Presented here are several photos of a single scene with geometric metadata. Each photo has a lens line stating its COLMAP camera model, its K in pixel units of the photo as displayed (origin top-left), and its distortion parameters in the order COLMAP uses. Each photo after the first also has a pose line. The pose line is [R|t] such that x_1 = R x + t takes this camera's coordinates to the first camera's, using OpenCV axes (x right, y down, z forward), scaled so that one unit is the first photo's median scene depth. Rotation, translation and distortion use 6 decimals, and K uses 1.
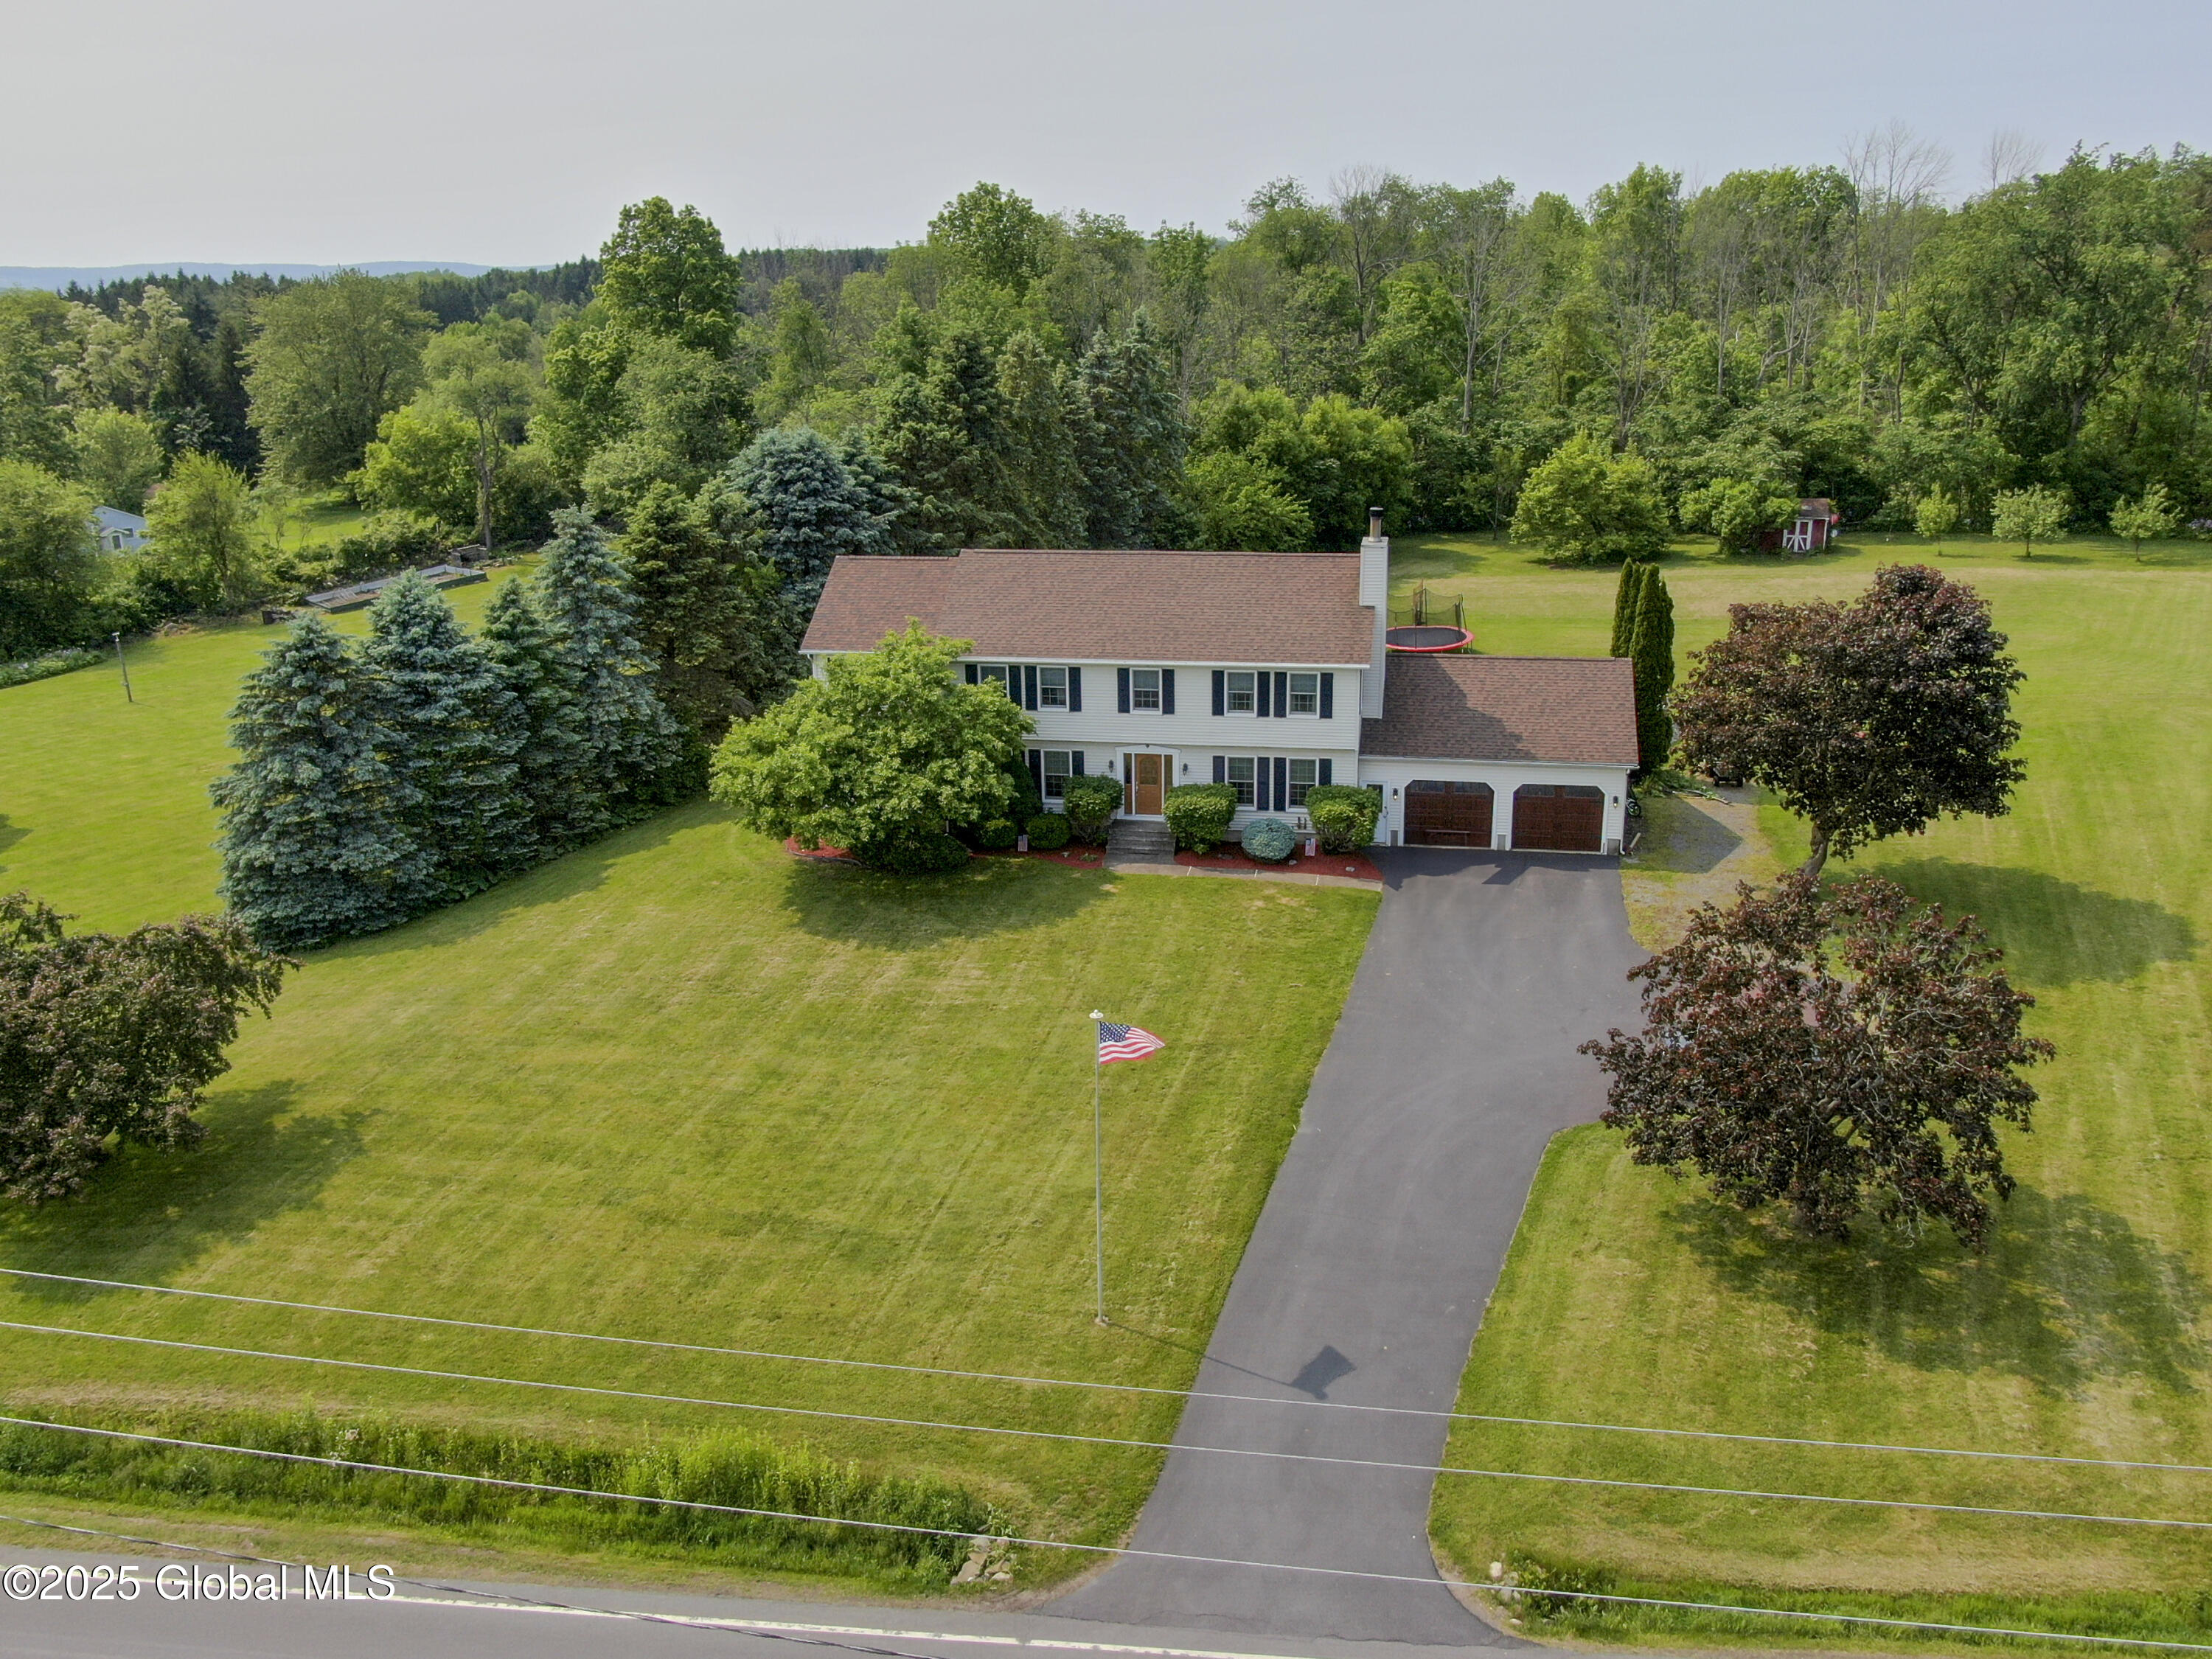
lens RADIAL K [[1814.0, 0, 1106.0], [0, 1814.0, 829.5], [0, 0, 1]] dist [-0.008944, -0.006205]
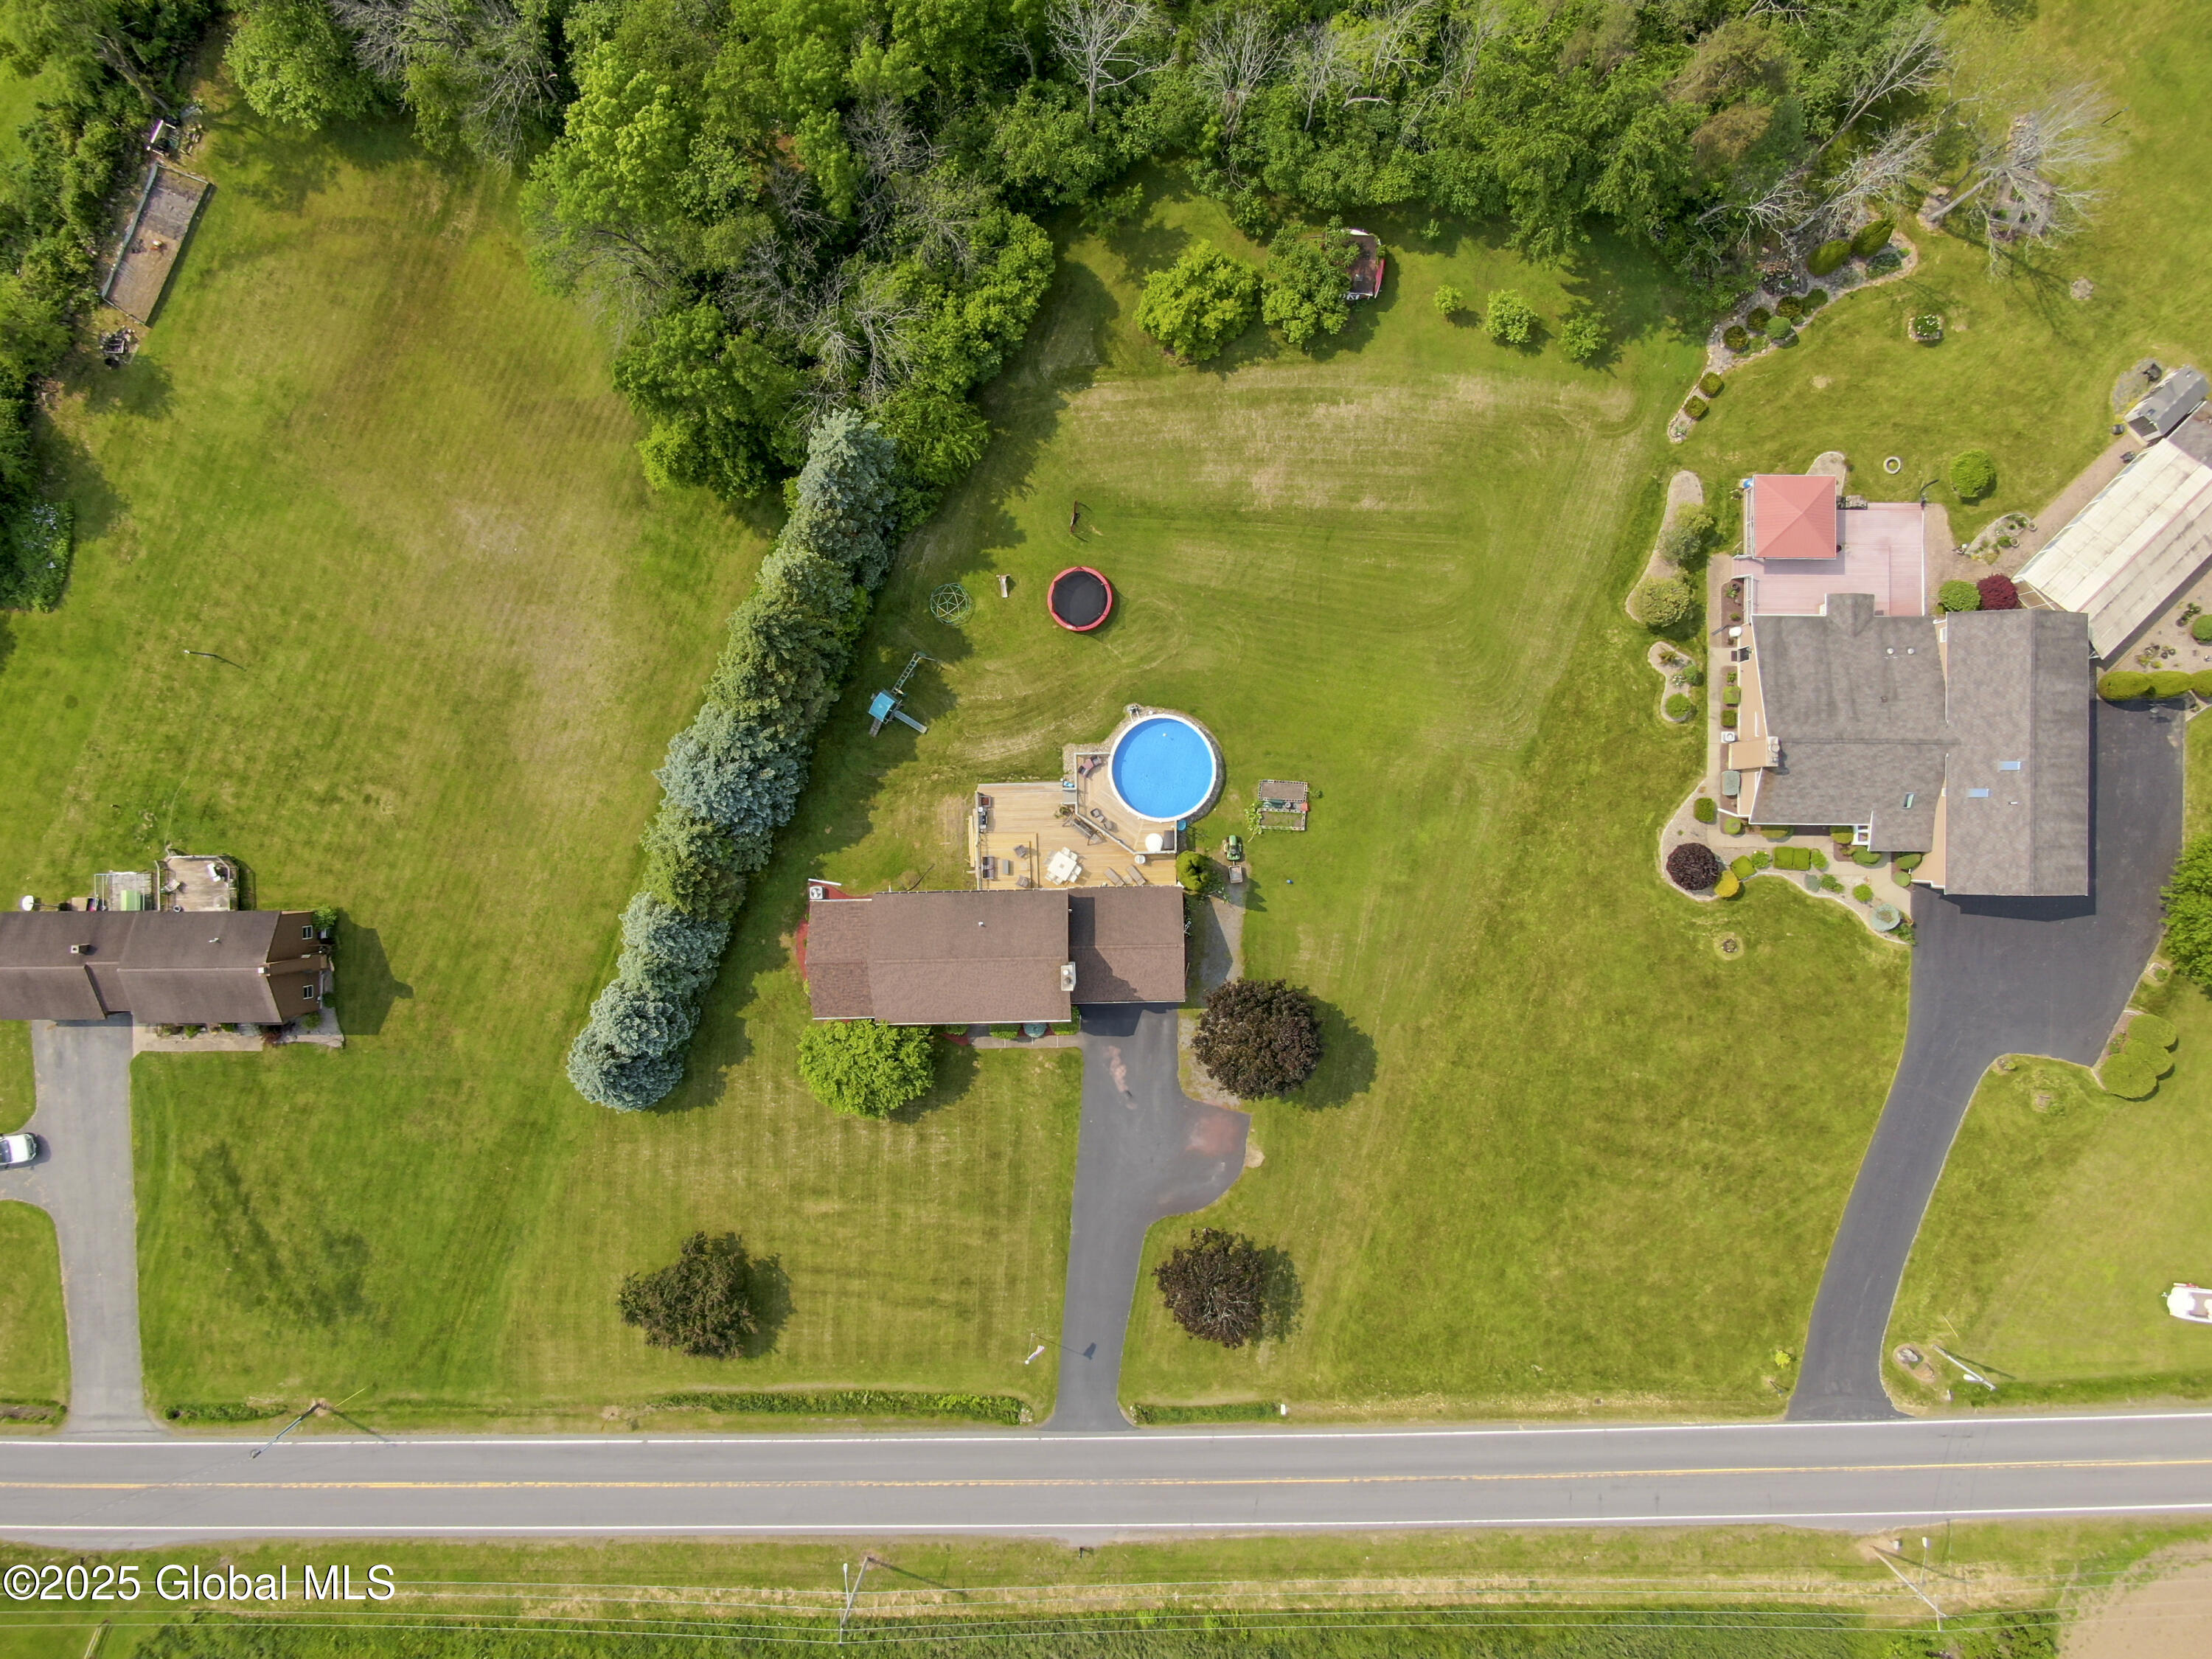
lens RADIAL K [[1591.7, 0, 1107.8], [0, 1591.7, 824.7], [0, 0, 1]] dist [-0.013689, 0.002711]
pose [[0.978776, -0.204924, -0.002010, 0.237454], [0.063805, 0.295400, 0.953241, -2.028224], [-0.194748, -0.933137, 0.302205, 0.580659]]
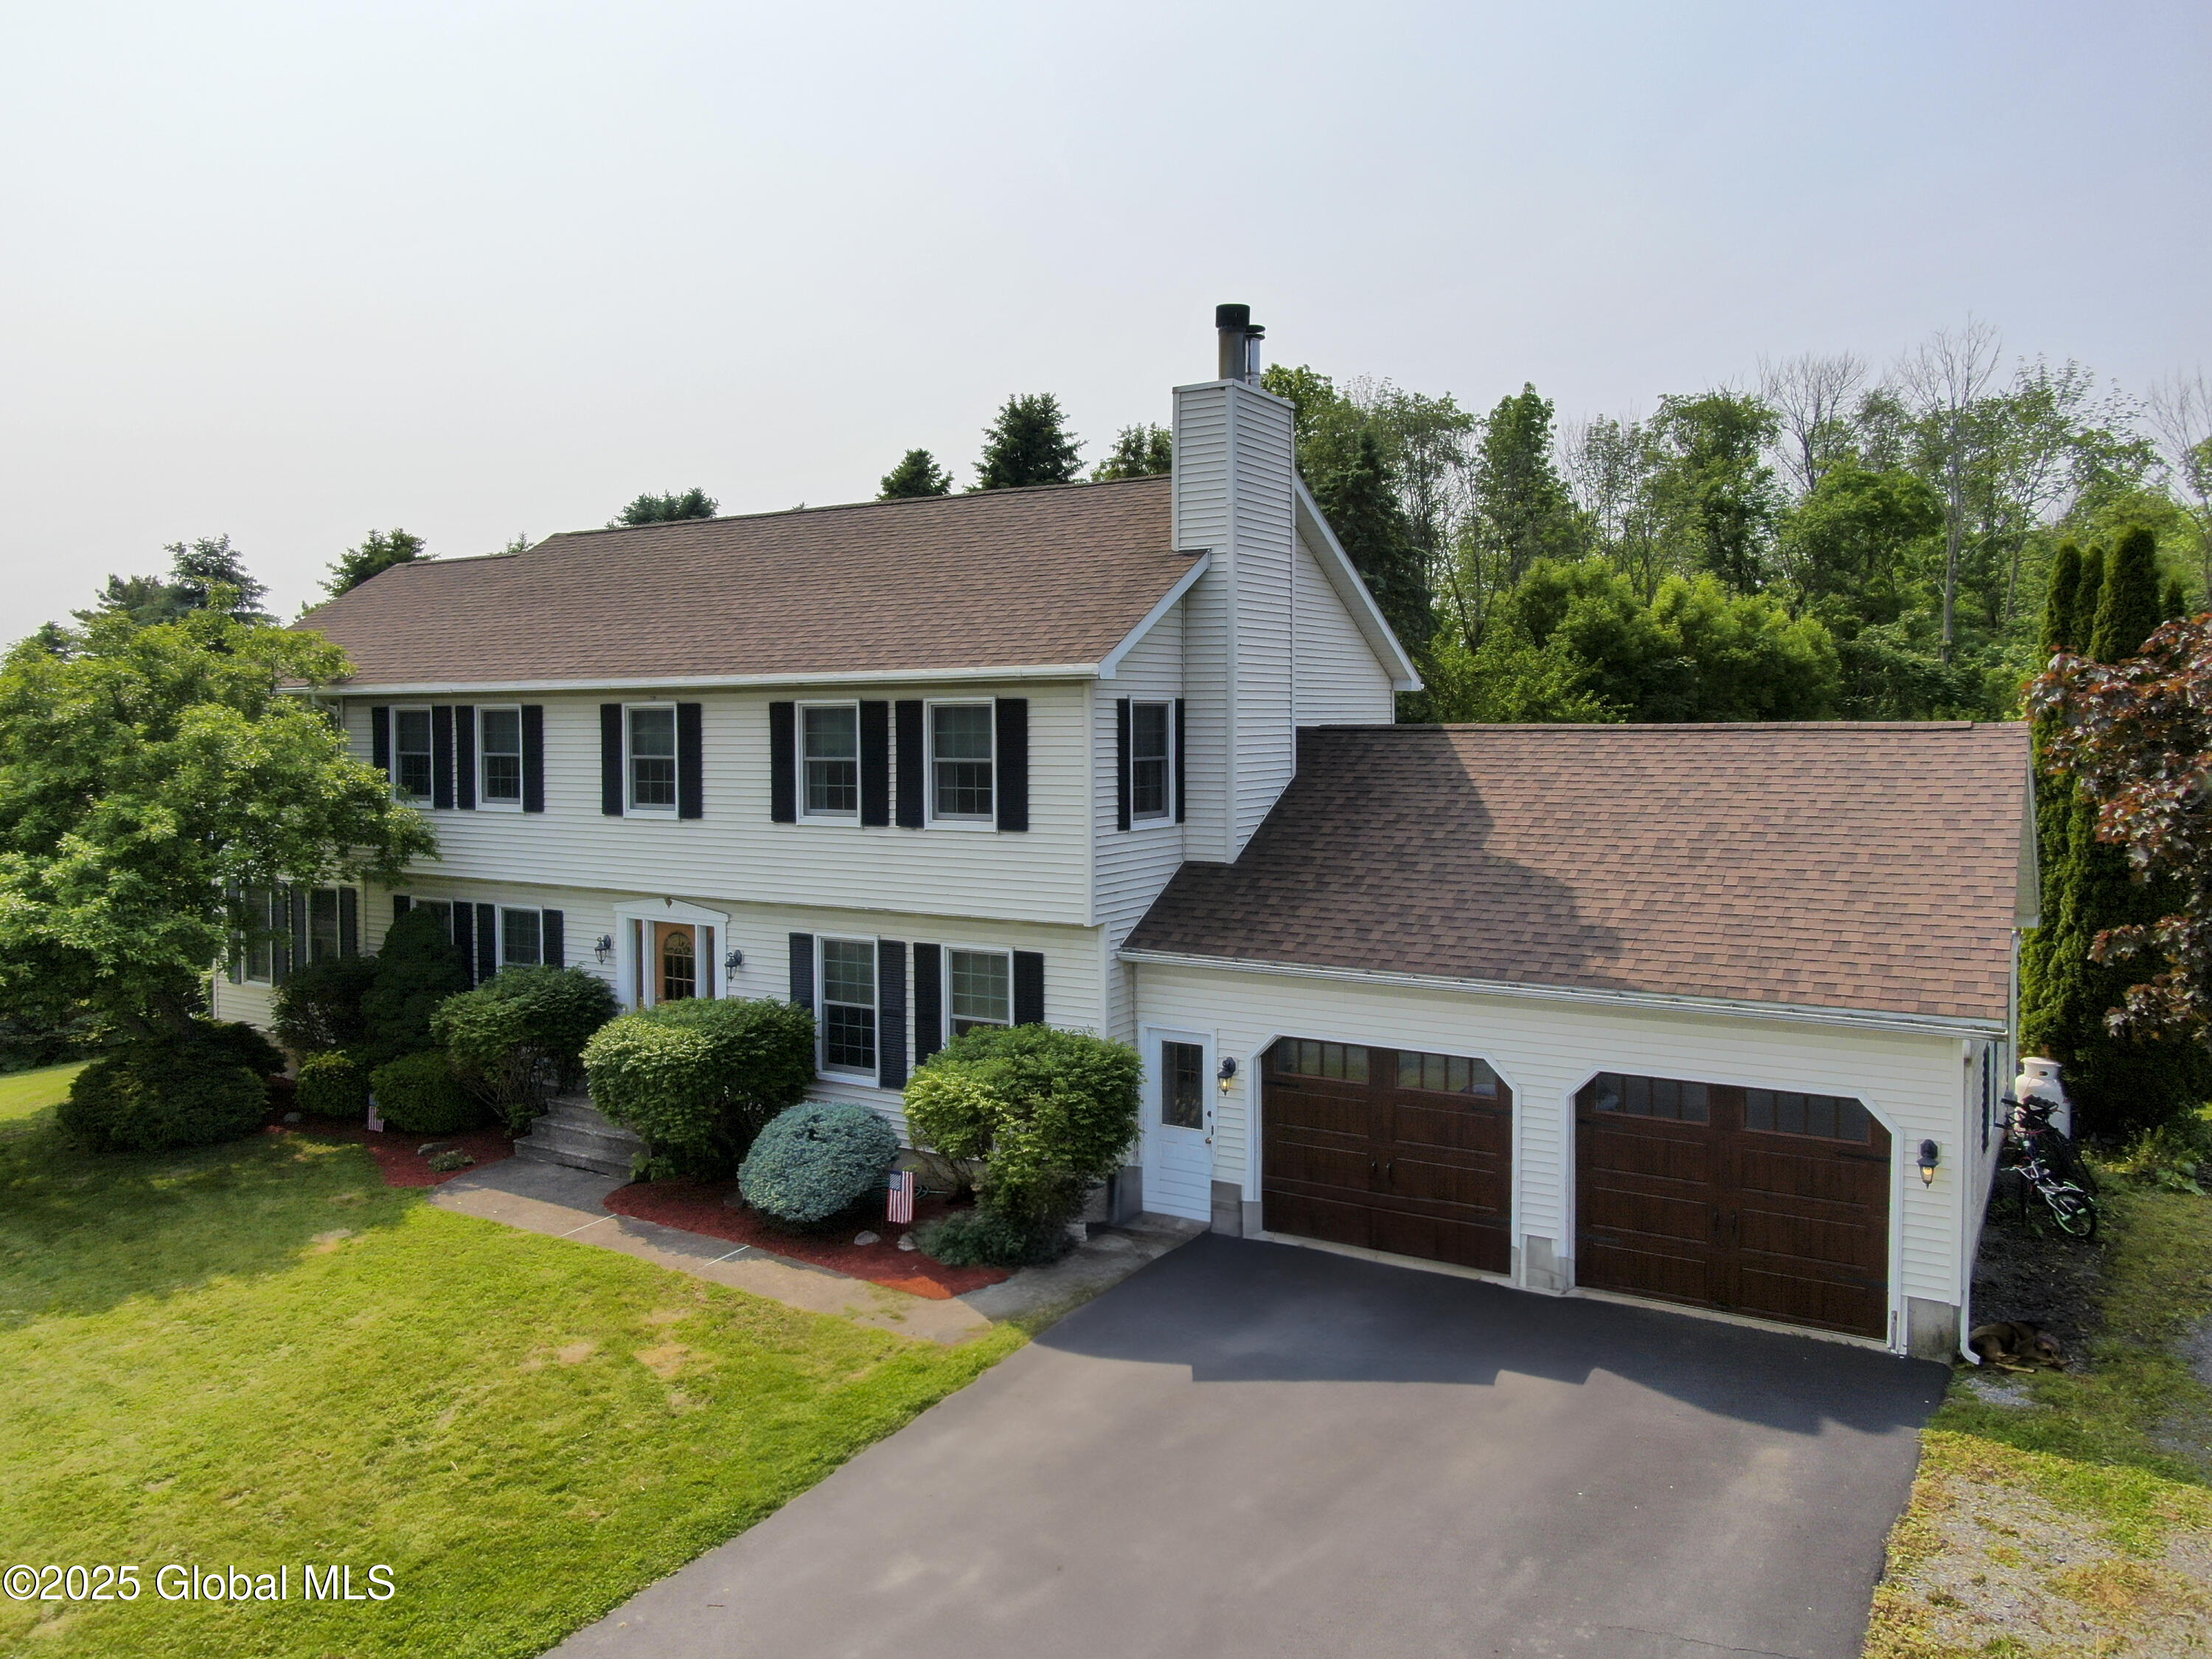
lens RADIAL K [[1591.7, 0, 1107.8], [0, 1591.7, 824.7], [0, 0, 1]] dist [-0.013689, 0.002711]
pose [[0.931199, 0.033405, -0.362977, 0.244739], [-0.113919, 0.972582, -0.202748, -0.001932], [0.346252, 0.230149, 0.909473, 0.709018]]
